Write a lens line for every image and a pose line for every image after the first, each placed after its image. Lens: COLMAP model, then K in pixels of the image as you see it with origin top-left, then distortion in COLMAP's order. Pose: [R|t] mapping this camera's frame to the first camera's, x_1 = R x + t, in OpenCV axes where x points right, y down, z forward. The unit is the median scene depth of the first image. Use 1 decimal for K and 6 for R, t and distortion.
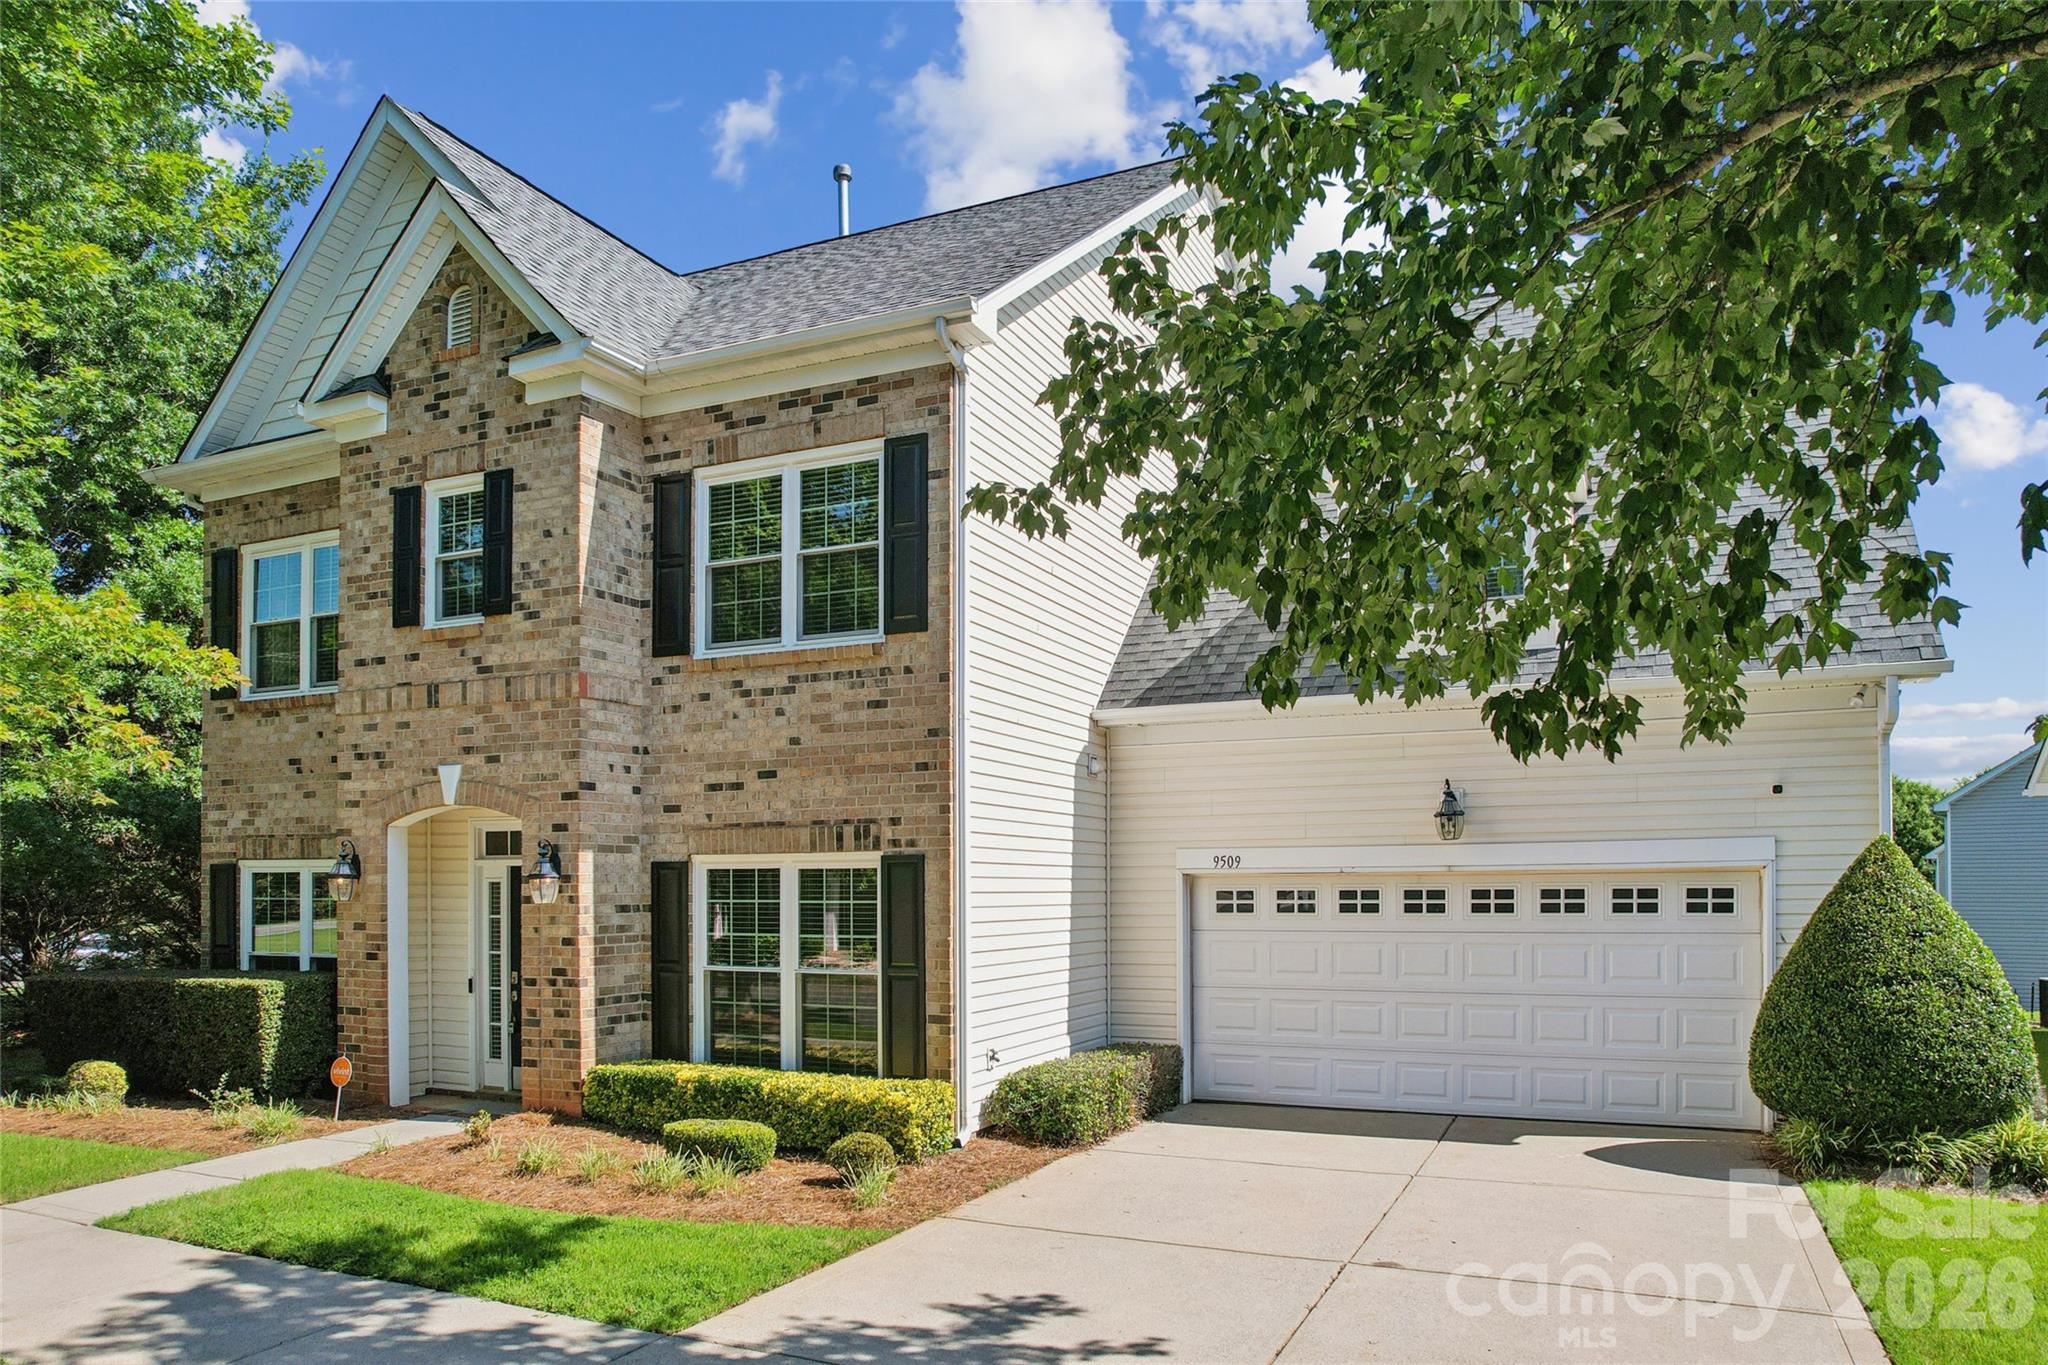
lens RADIAL K [[1280.9, 0, 1018.7], [0, 1280.9, 907.8], [0, 0, 1]] dist [-0.034298, 0.015580]
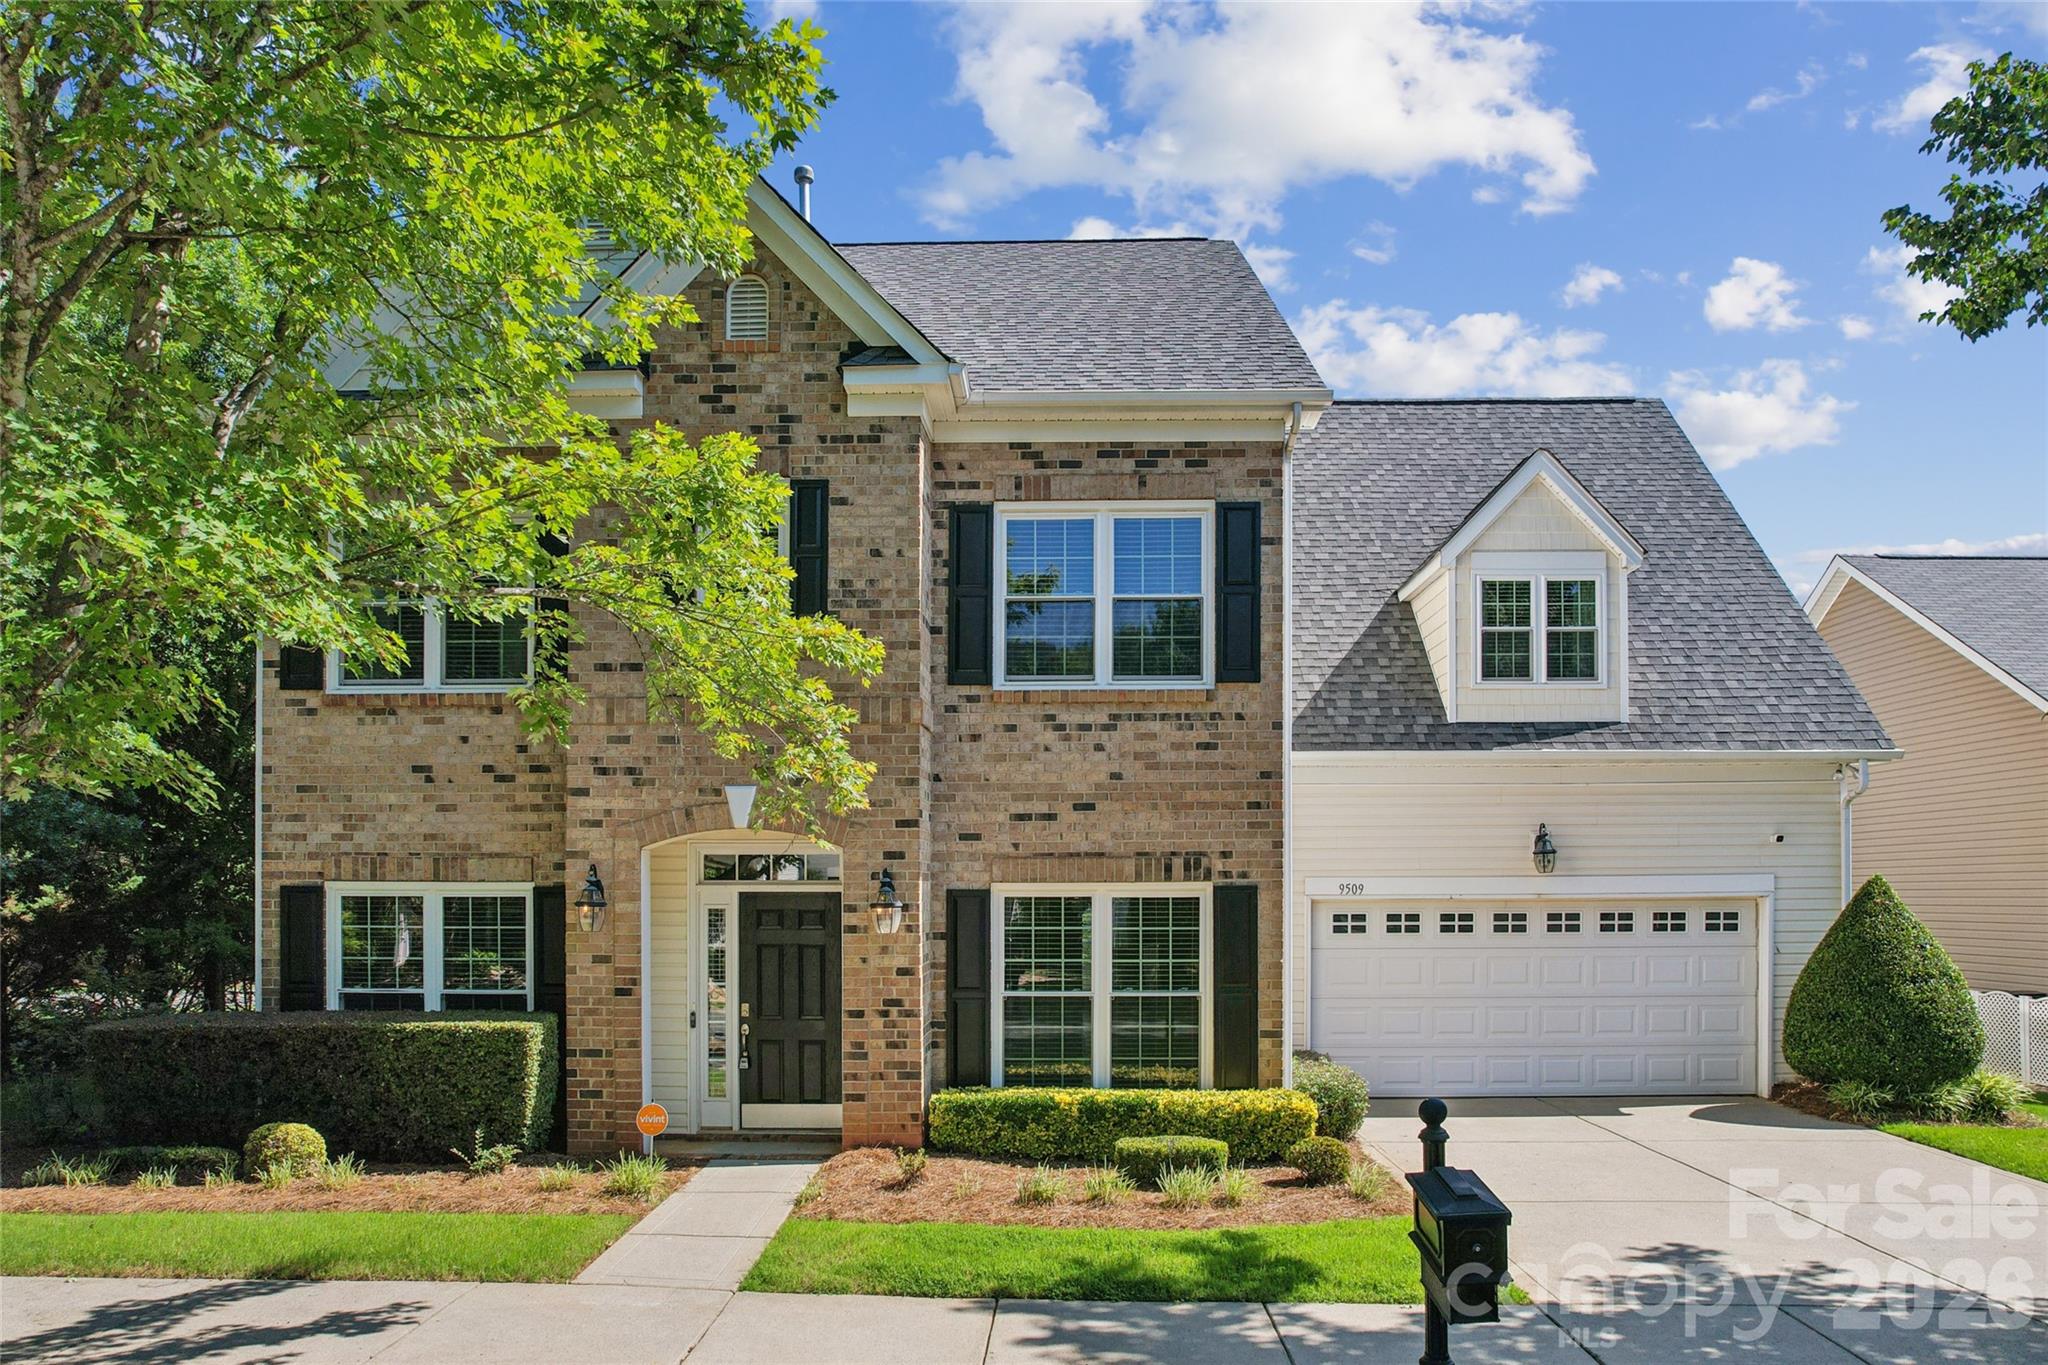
lens RADIAL K [[1280.9, 0, 987.6], [0, 1280.9, 932.9], [0, 0, 1]] dist [-0.034298, 0.015580]
pose [[0.929419, -0.010093, 0.368888, -0.644504], [0.005403, 0.999891, 0.013744, -0.015893], [-0.368986, -0.010781, 0.929372, 0.056075]]
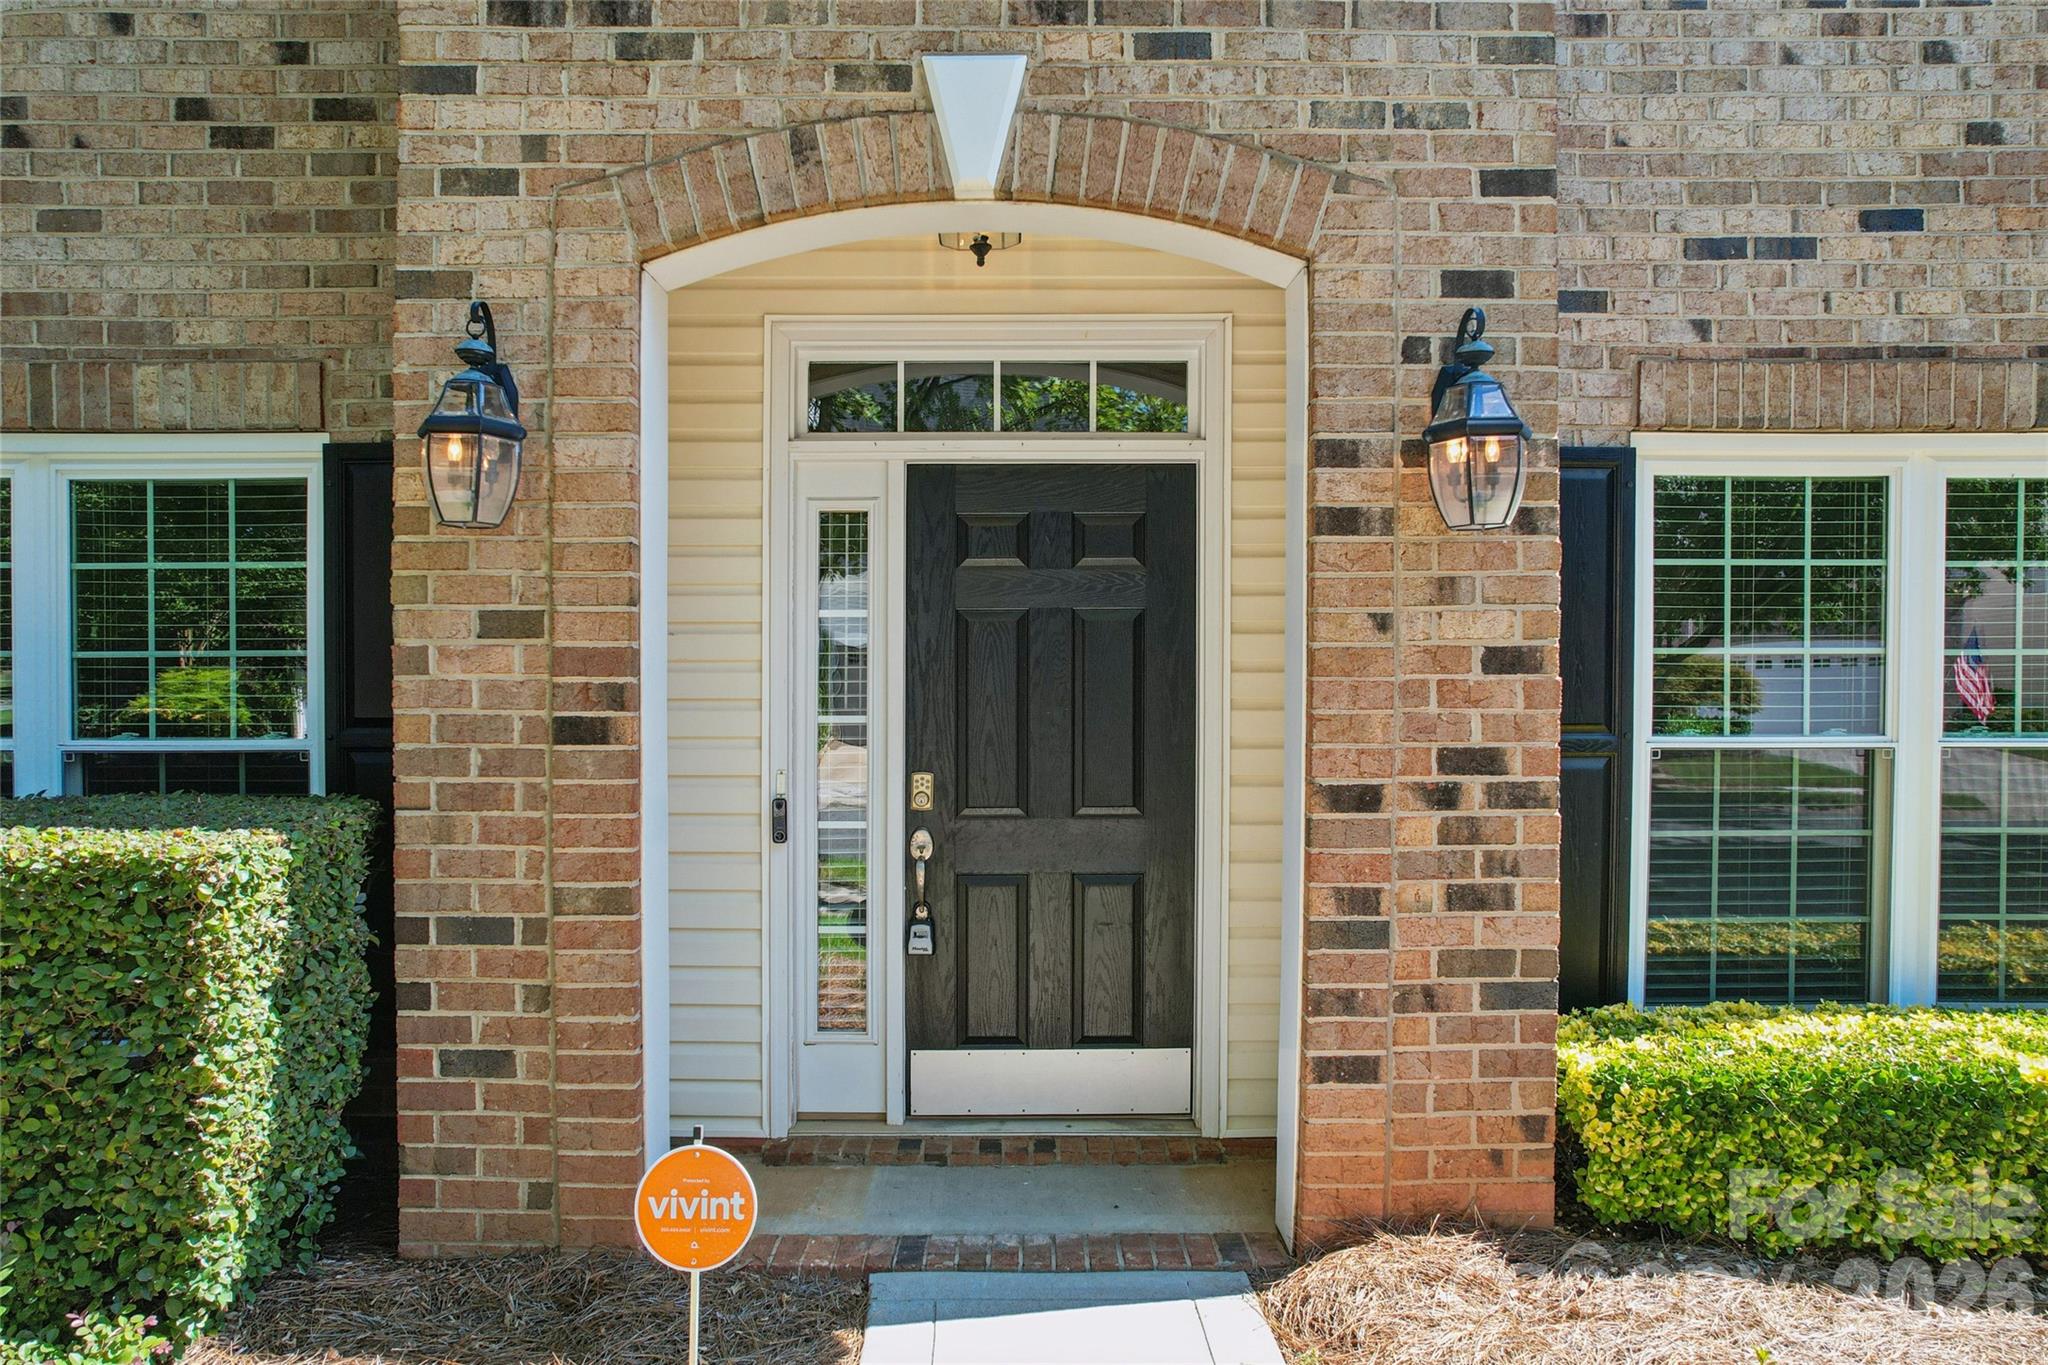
lens RADIAL K [[1280.9, 0, 1001.6], [0, 1280.9, 715.4], [0, 0, 1]] dist [-0.034298, 0.015580]
pose [[0.911117, -0.007348, 0.412082, -0.576972], [0.006276, 0.999972, 0.003955, 0.037067], [-0.412100, -0.001017, 0.911138, 0.756175]]
